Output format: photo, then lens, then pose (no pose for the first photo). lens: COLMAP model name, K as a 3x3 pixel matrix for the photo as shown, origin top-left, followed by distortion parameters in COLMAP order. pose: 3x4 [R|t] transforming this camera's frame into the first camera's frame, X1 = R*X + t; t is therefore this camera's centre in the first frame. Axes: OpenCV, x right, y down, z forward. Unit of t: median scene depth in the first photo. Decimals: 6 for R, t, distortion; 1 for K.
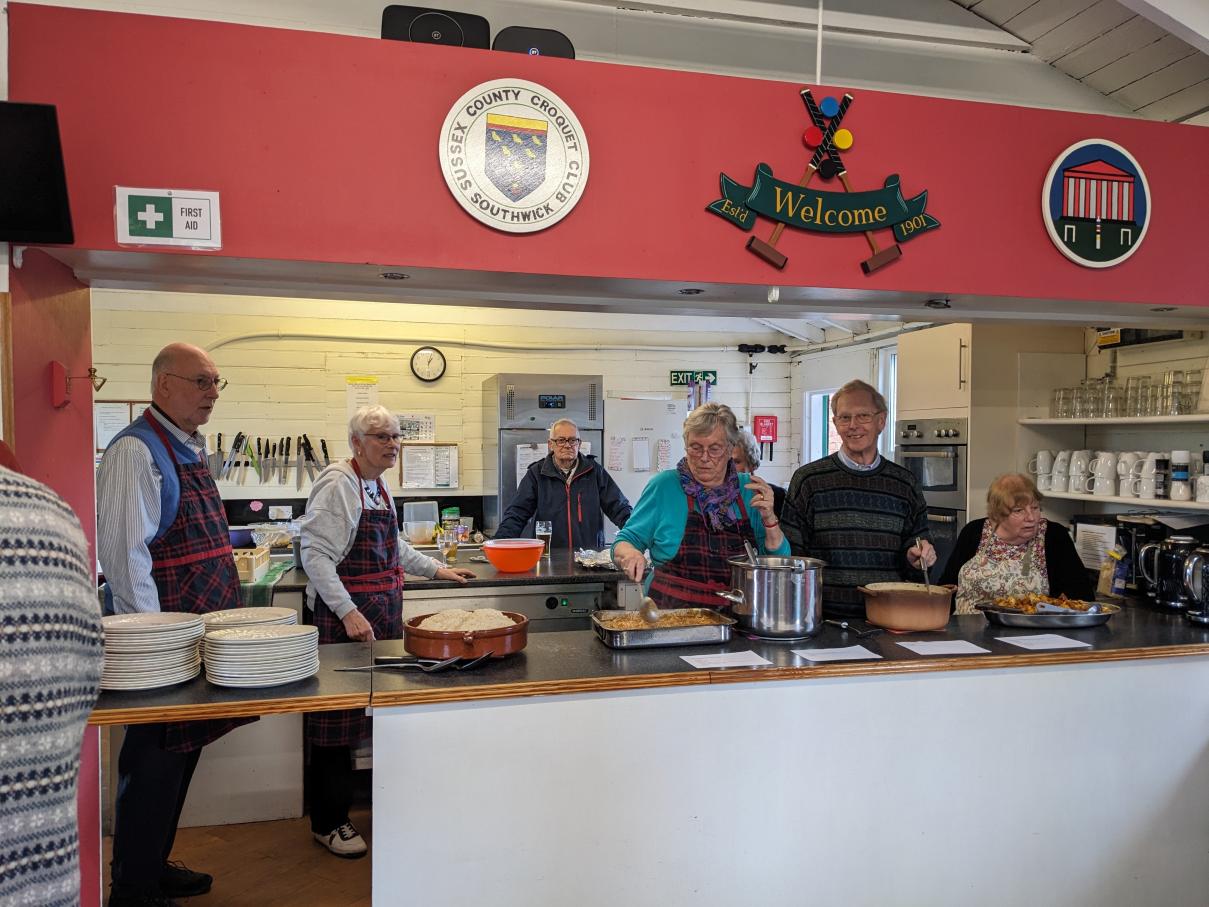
lens RADIAL K [[984.8, 0, 640.1], [0, 984.8, 466.8], [0, 0, 1]] dist [0.030168, -0.026831]
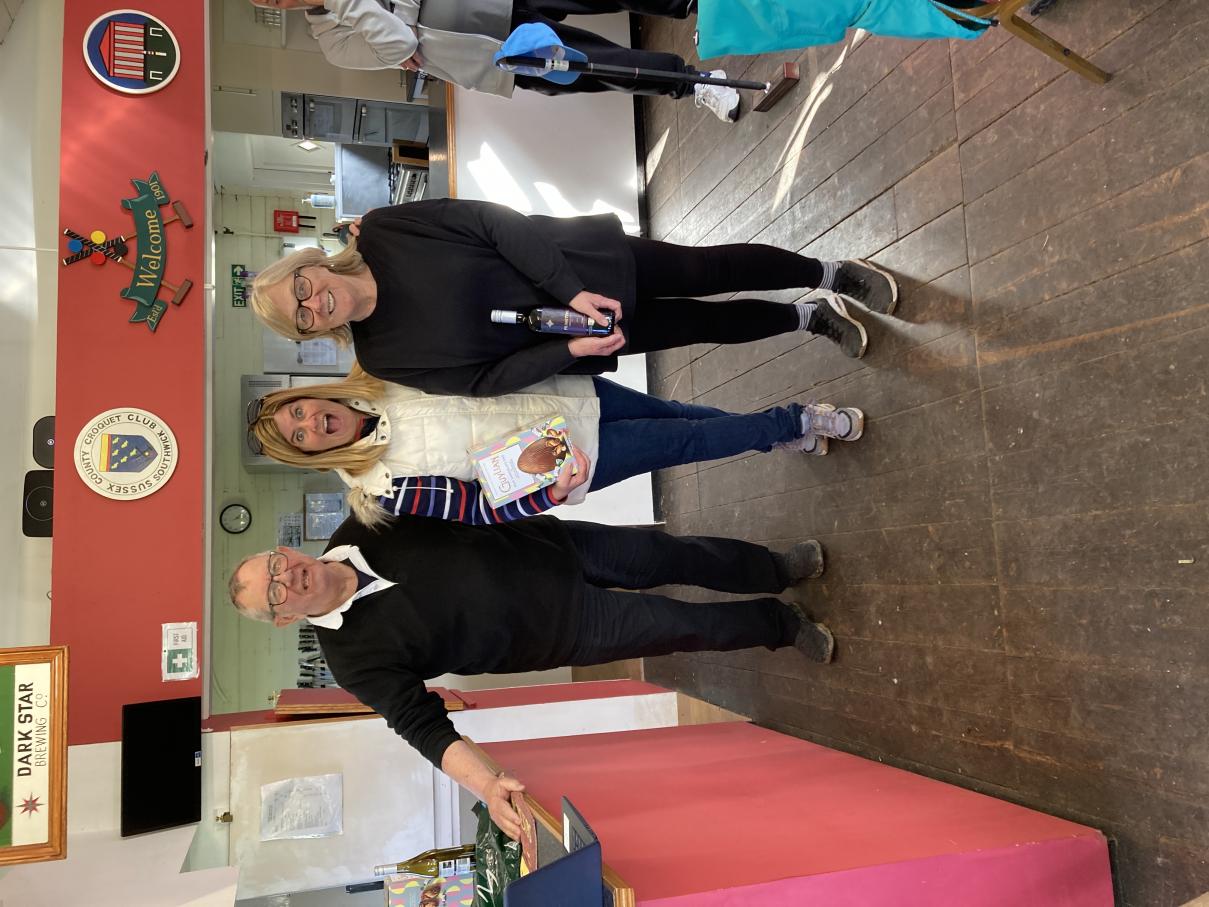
lens RADIAL K [[984.8, 0, 605.1], [0, 984.8, 454.1], [0, 0, 1]] dist [0.030168, -0.026831]
pose [[0.030027, -0.990143, -0.136803, 0.109136], [0.961210, -0.008939, 0.275674, -0.008811], [-0.274180, -0.139774, 0.951467, -0.696706]]
